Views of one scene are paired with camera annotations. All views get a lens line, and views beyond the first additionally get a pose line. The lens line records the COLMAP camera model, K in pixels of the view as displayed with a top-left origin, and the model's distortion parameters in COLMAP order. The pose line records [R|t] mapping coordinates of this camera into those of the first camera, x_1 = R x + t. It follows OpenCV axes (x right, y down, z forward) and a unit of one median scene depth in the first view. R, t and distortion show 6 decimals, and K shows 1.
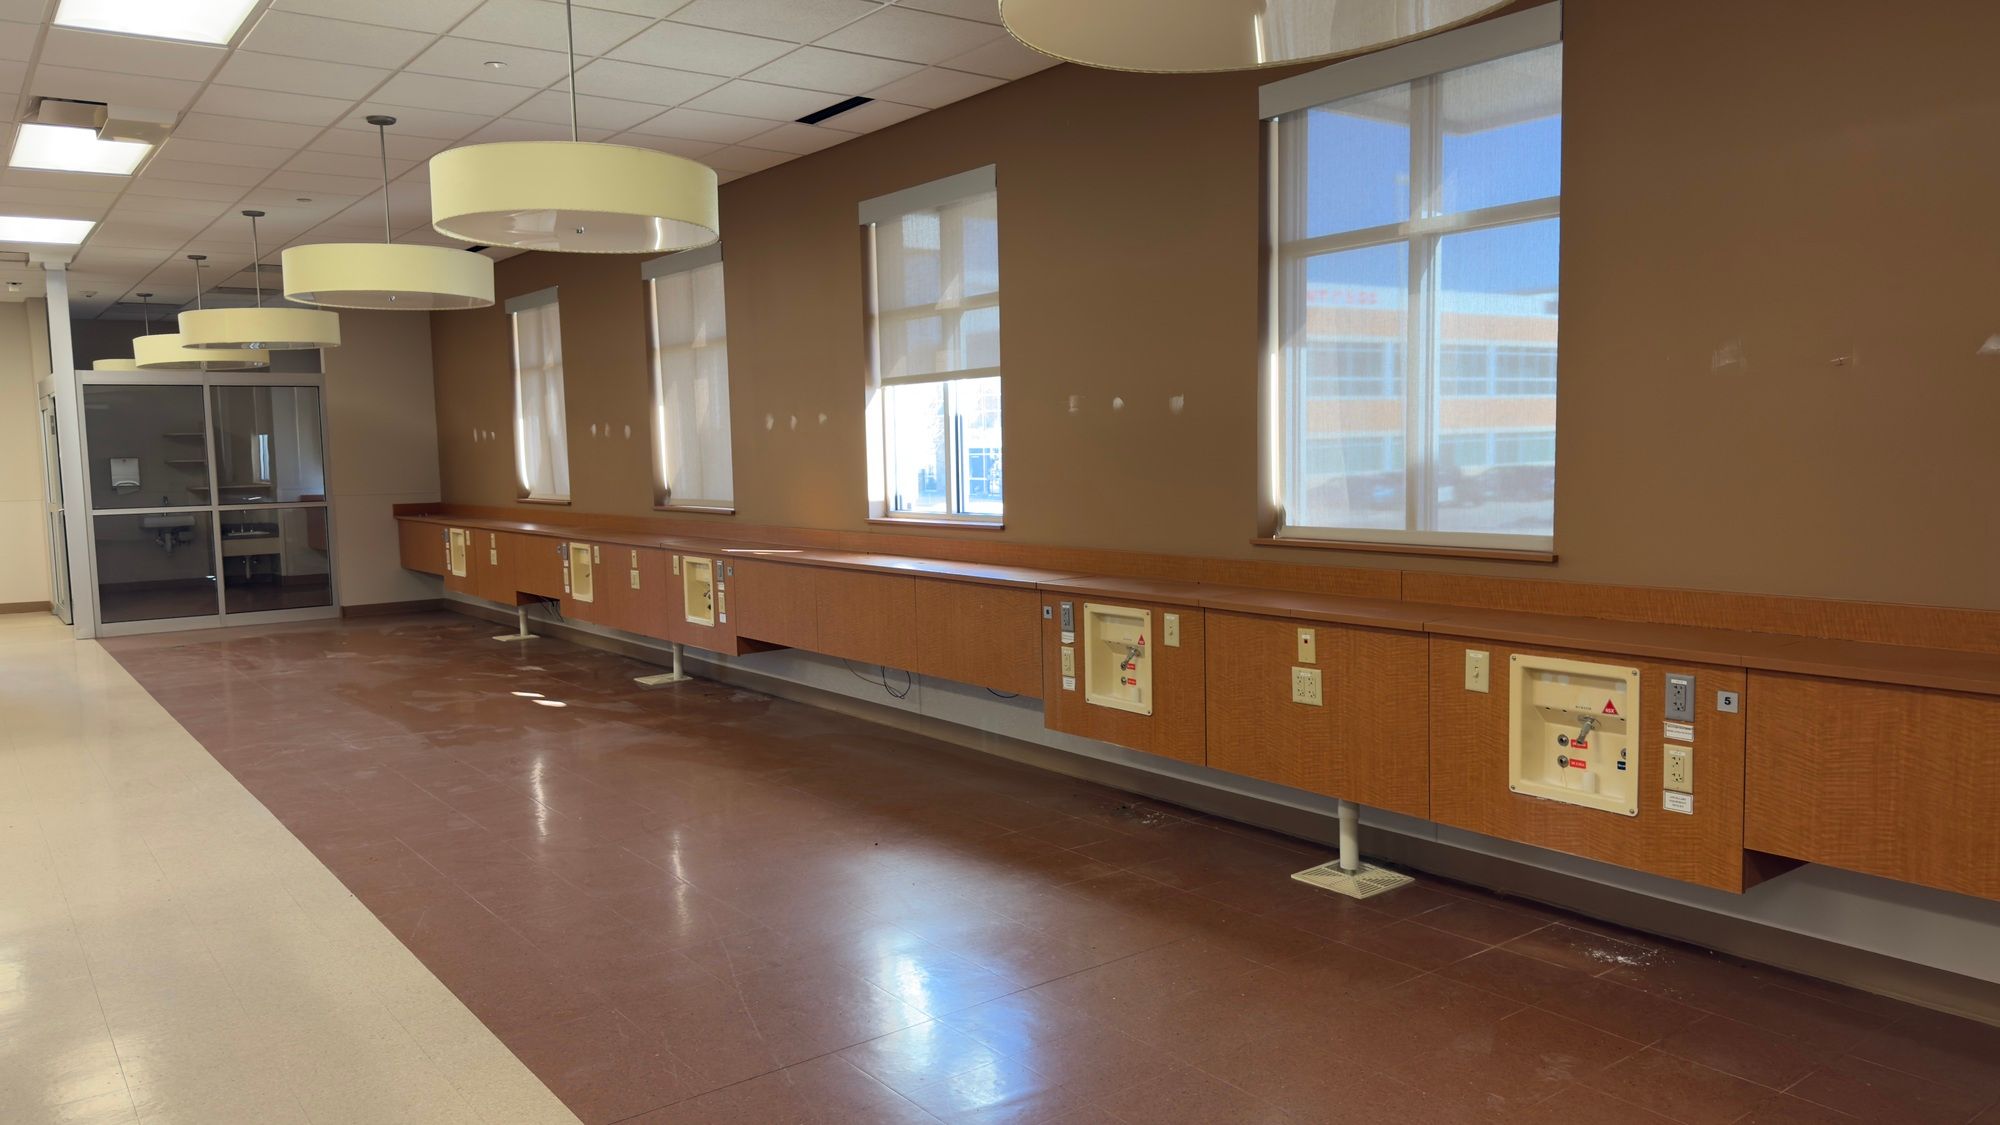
lens RADIAL K [[1391.0, 0, 987.1], [0, 1391.0, 562.9], [0, 0, 1]] dist [0.019595, -0.016818]
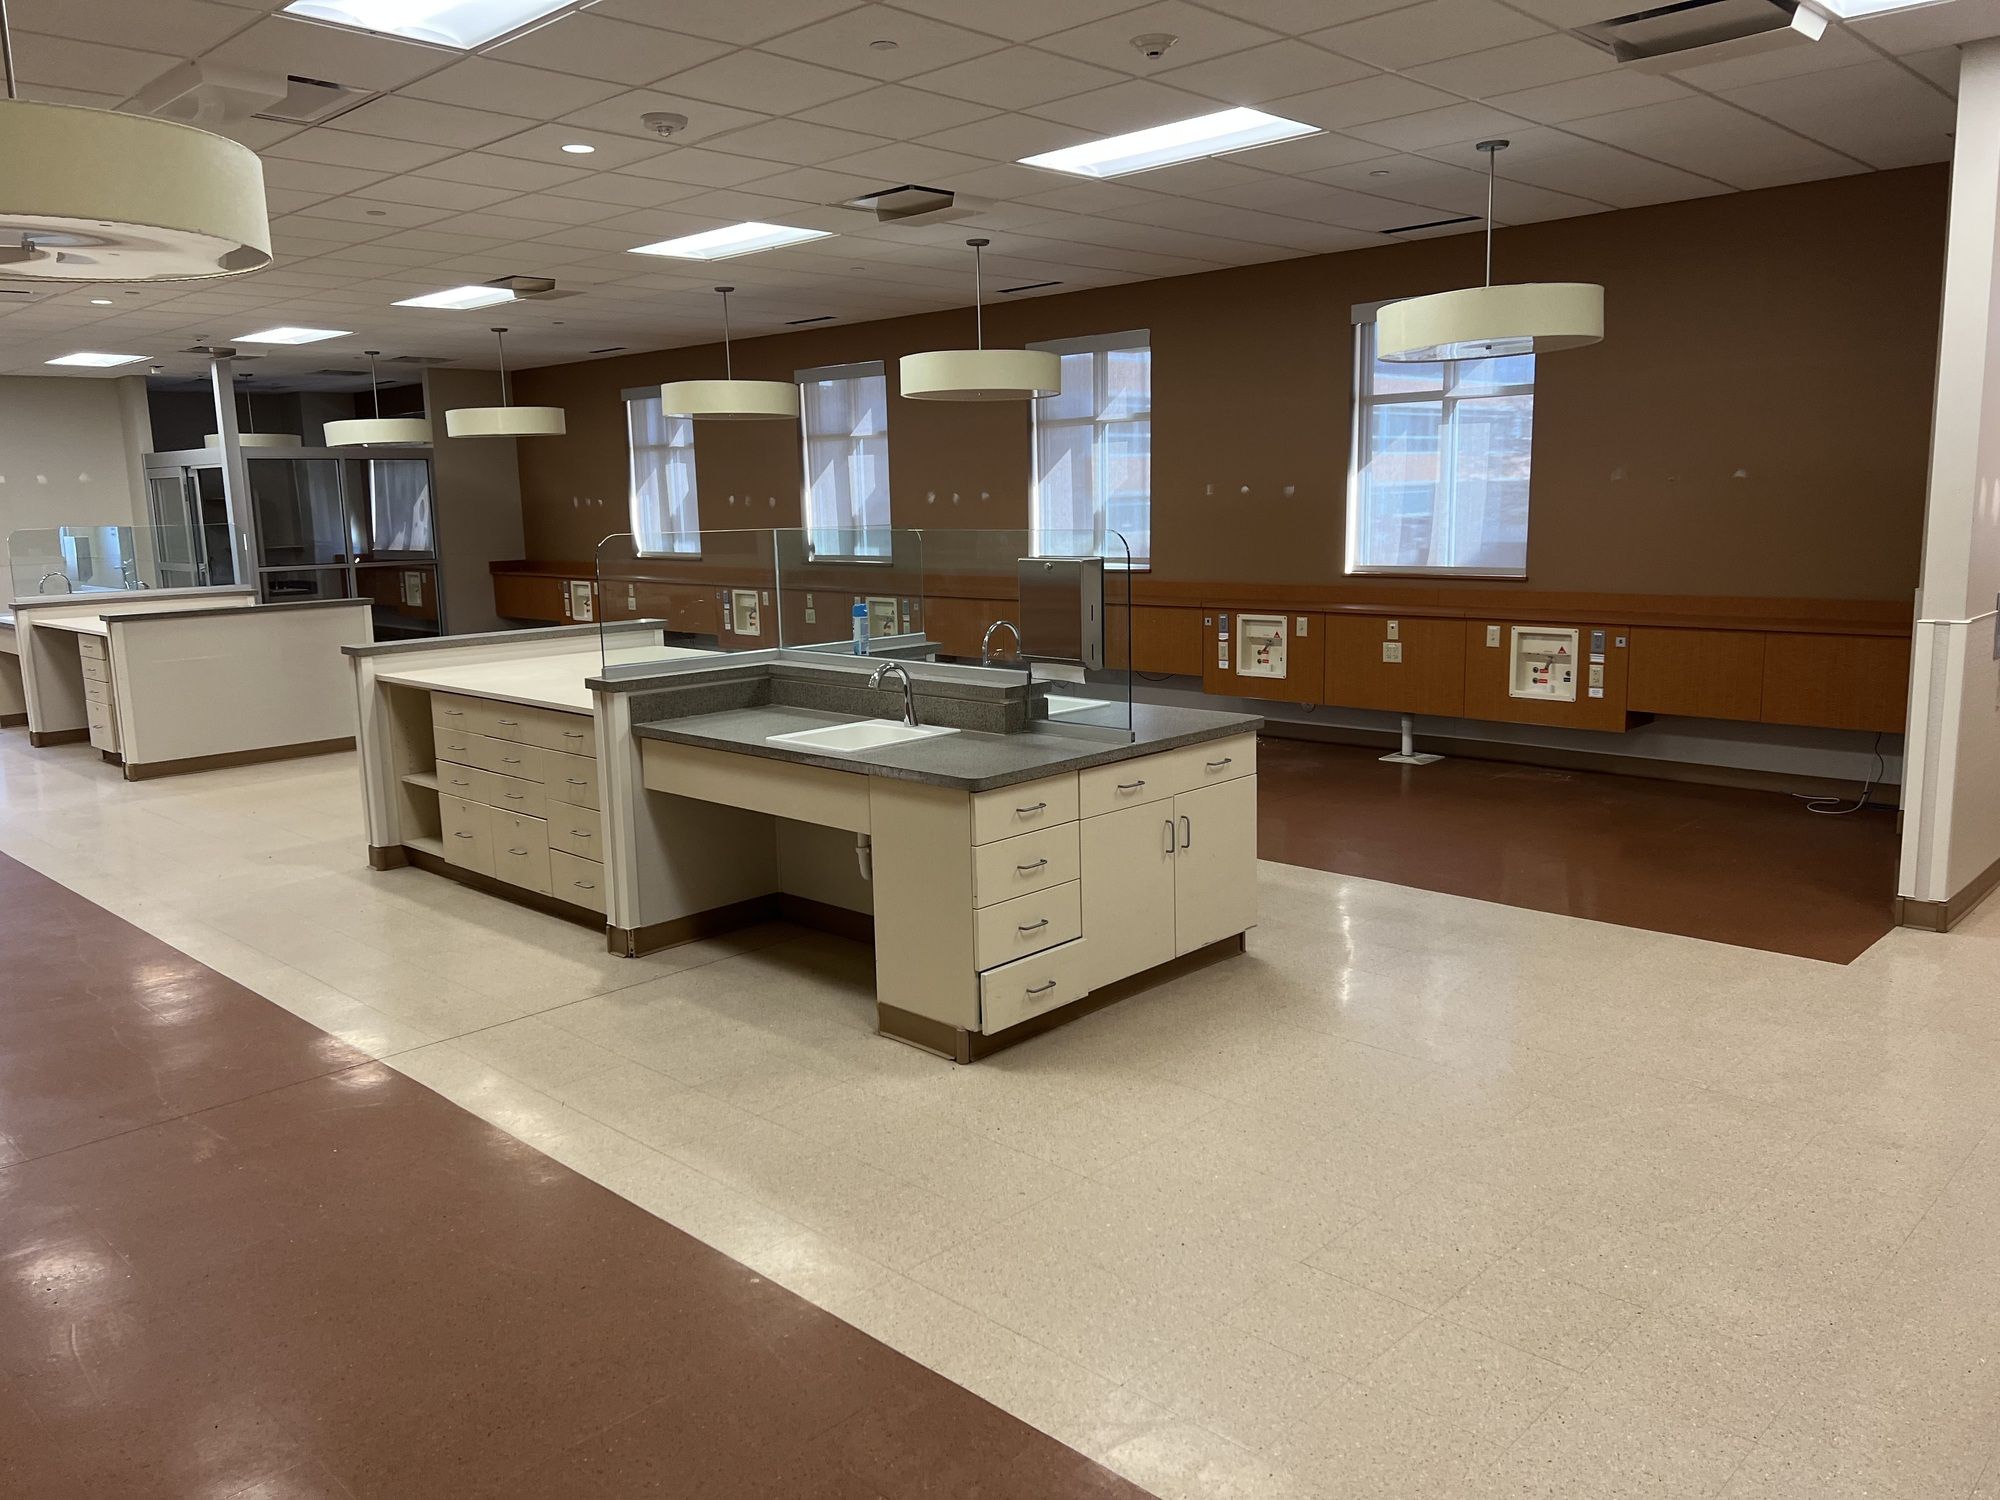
lens RADIAL K [[1504.8, 0, 1003.2], [0, 1504.8, 746.8], [0, 0, 1]] dist [0.043516, -0.033420]
pose [[0.985846, -0.031294, 0.164707, -0.605091], [0.017876, 0.996446, 0.082321, 0.040418], [-0.166698, -0.078212, 0.982901, -0.869092]]
